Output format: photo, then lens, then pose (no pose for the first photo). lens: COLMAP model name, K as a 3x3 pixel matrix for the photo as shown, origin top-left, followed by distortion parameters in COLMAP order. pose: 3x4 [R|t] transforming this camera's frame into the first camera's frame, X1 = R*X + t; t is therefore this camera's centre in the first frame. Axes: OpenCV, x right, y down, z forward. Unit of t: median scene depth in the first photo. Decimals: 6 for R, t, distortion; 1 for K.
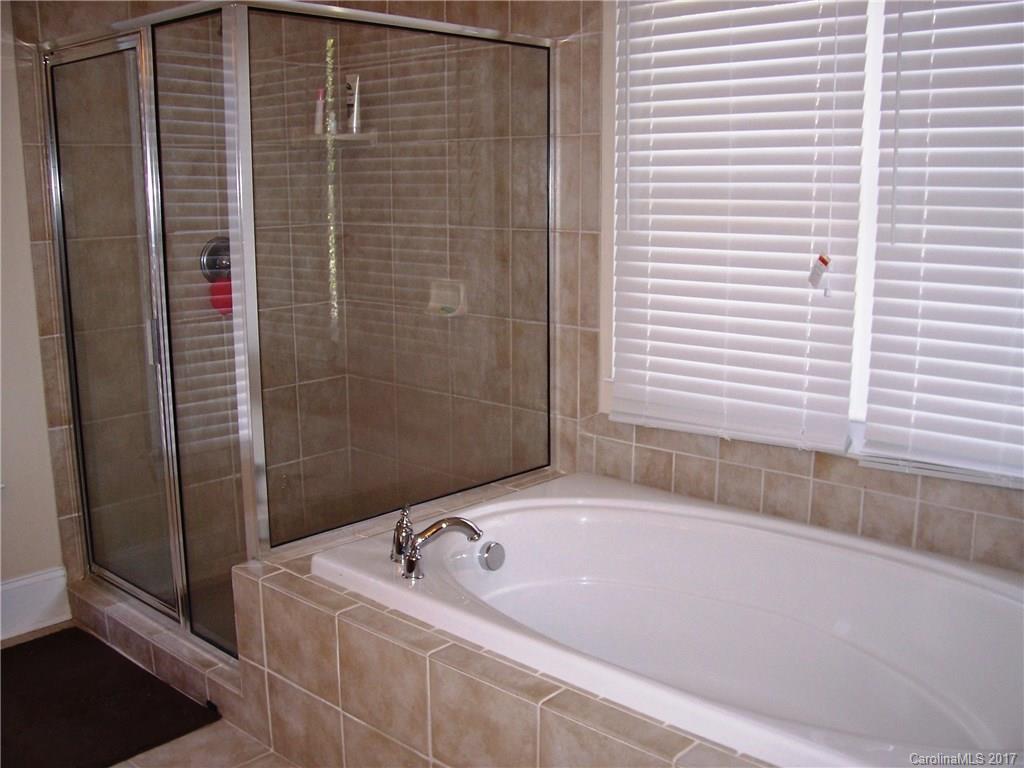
lens RADIAL K [[1028.7, 0, 512.0], [0, 1028.7, 384.0], [0, 0, 1]] dist [-0.191916, 0.185283]
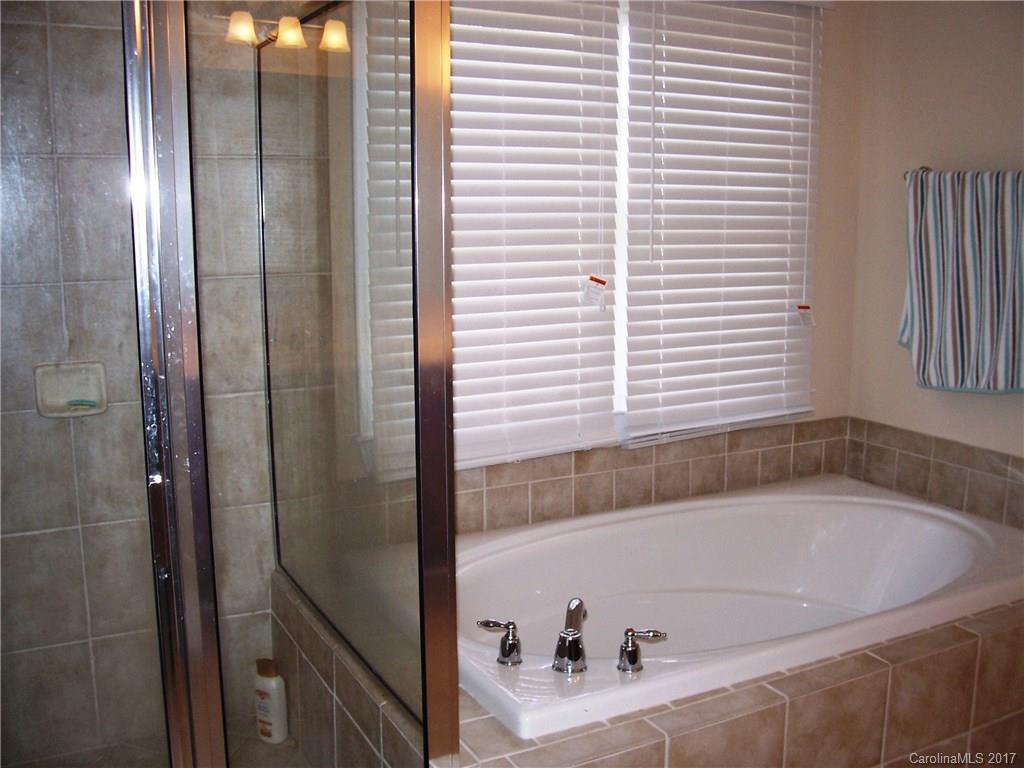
lens RADIAL K [[1028.7, 0, 512.0], [0, 1028.7, 384.0], [0, 0, 1]] dist [-0.191916, 0.185283]
pose [[0.335738, -0.155179, 0.929085, -0.821674], [0.180567, 0.978648, 0.098206, -0.139179], [-0.924487, 0.134790, 0.356590, 0.691260]]
